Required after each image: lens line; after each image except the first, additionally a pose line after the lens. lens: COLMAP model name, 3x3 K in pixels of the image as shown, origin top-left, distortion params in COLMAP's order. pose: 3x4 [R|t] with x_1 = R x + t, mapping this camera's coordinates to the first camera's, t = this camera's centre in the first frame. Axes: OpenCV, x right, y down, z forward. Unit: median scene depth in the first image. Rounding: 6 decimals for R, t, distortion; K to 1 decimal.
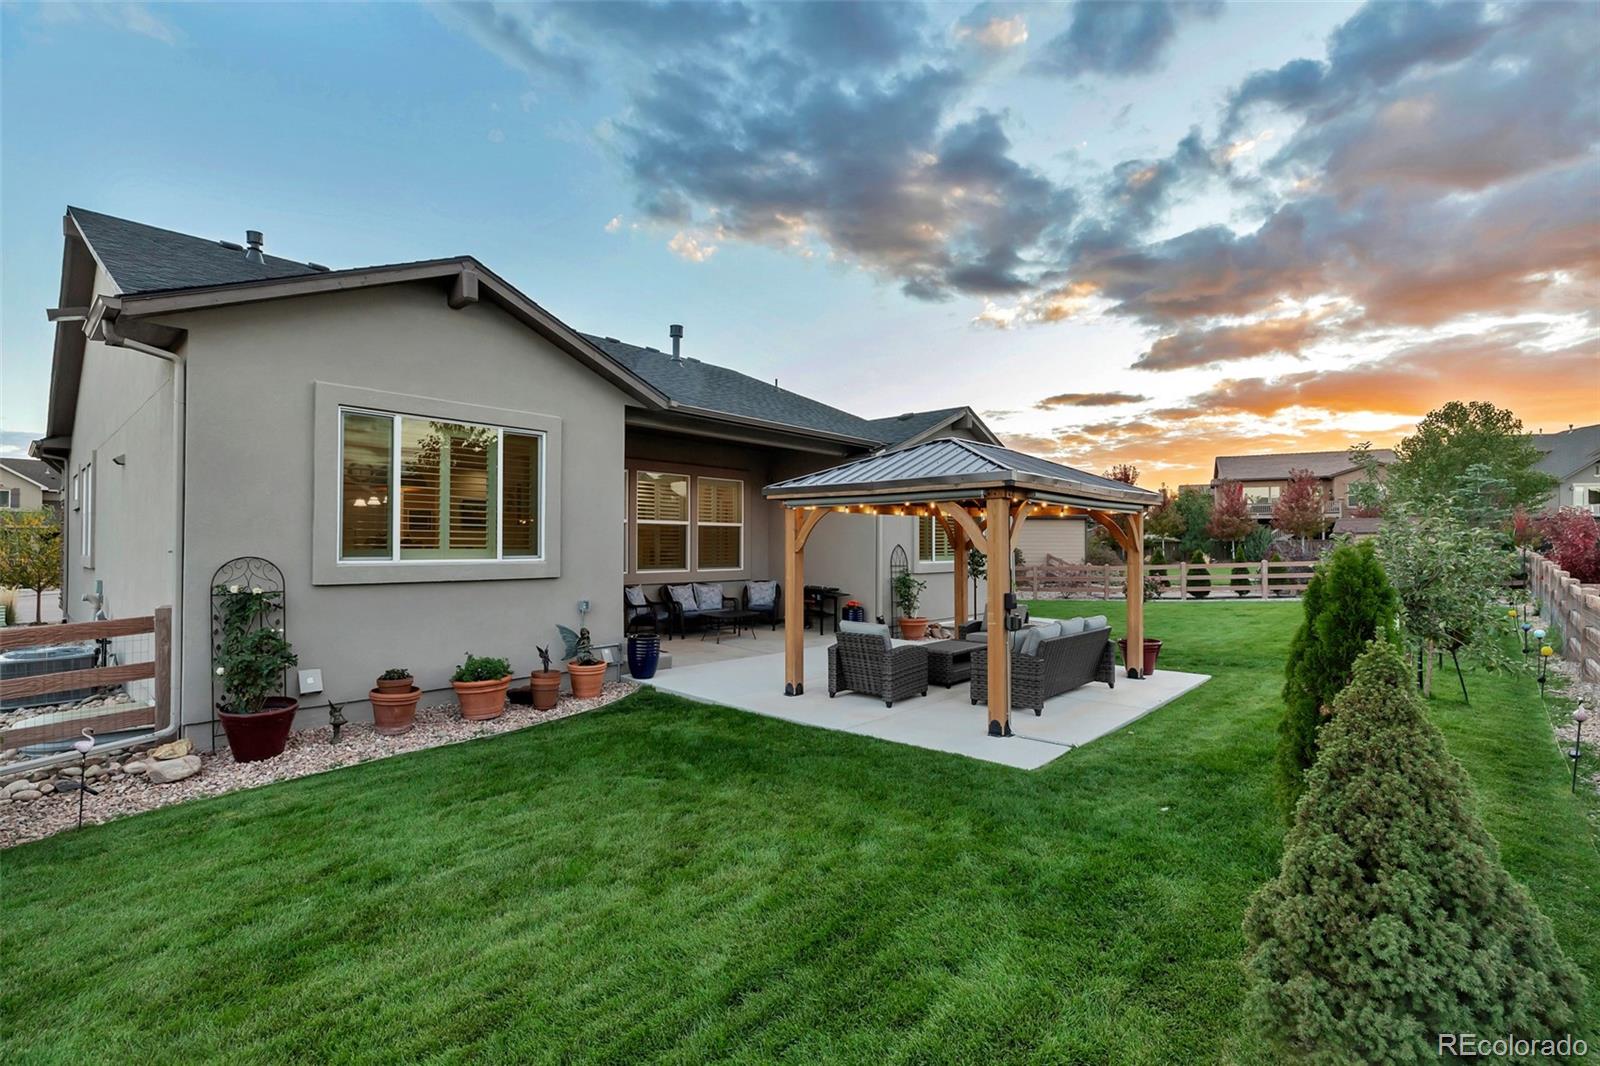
lens RADIAL K [[642.3, 0, 796.0], [0, 642.3, 539.1], [0, 0, 1]] dist [0.014427, -0.000009]
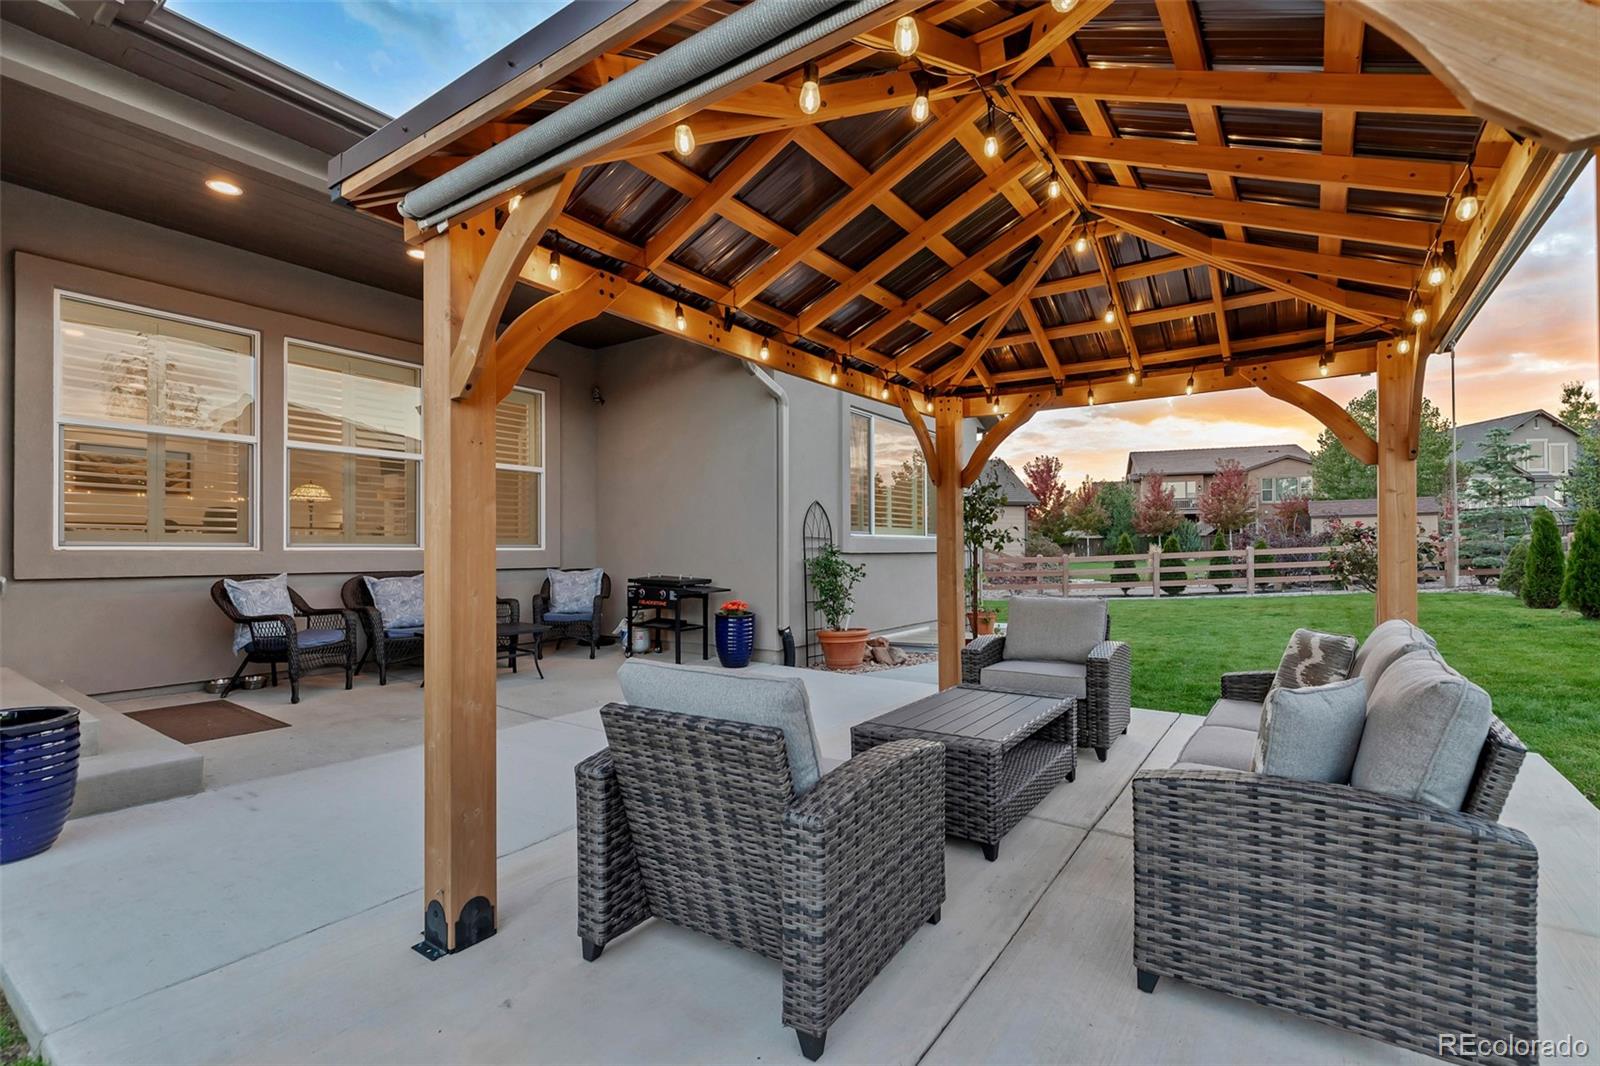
lens RADIAL K [[642.3, 0, 786.5], [0, 642.3, 533.1], [0, 0, 1]] dist [0.014427, -0.000009]
pose [[0.992033, -0.002266, 0.125961, 0.058115], [0.004818, 0.999789, -0.019959, 0.045686], [-0.125889, 0.020407, 0.991834, 0.415541]]
